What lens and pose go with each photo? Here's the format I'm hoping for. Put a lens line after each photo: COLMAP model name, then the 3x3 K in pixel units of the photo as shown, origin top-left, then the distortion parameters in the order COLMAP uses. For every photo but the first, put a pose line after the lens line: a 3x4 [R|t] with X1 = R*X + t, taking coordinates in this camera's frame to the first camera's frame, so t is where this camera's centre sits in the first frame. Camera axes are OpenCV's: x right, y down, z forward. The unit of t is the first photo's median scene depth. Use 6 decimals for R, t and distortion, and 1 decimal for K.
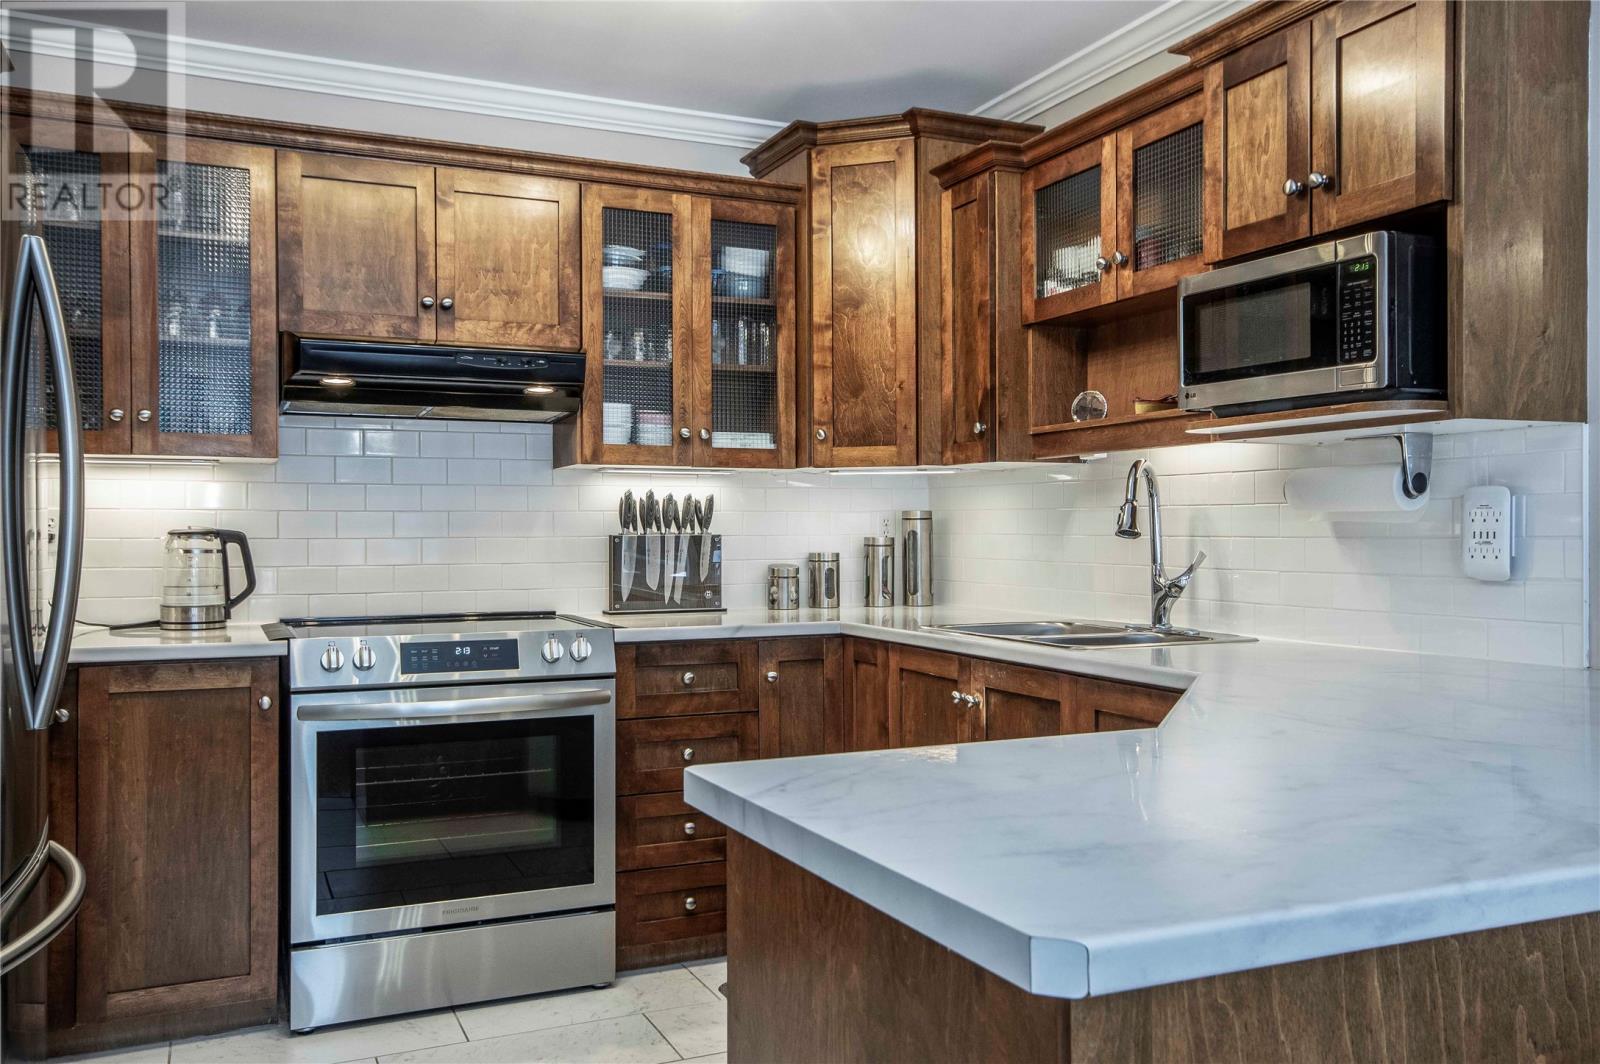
lens RADIAL K [[1314.0, 0, 800.9], [0, 1314.0, 510.6], [0, 0, 1]] dist [0.000490, -0.000816]
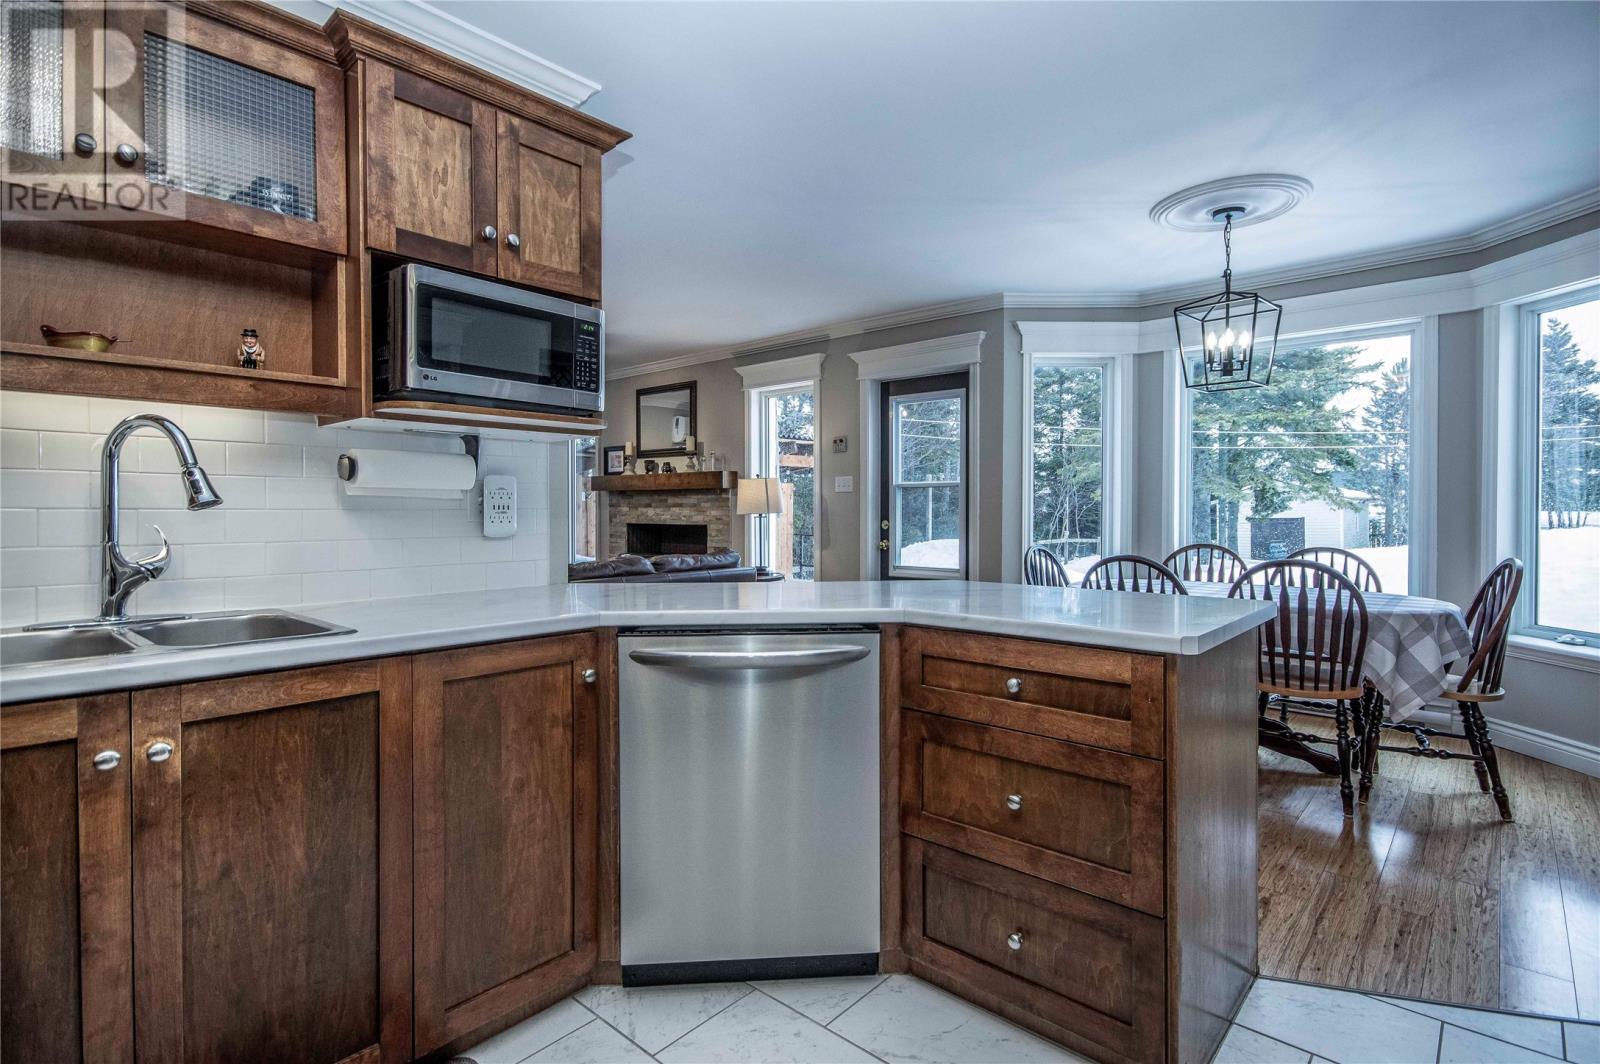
lens RADIAL K [[774.8, 0, 800.5], [0, 774.8, 512.0], [0, 0, 1]] dist [0.001214, 0.000367]
pose [[-0.412343, 0.002351, 0.911026, -0.428714], [-0.012462, 0.999889, -0.008221, 0.026111], [-0.910943, -0.014744, -0.412268, 1.020073]]
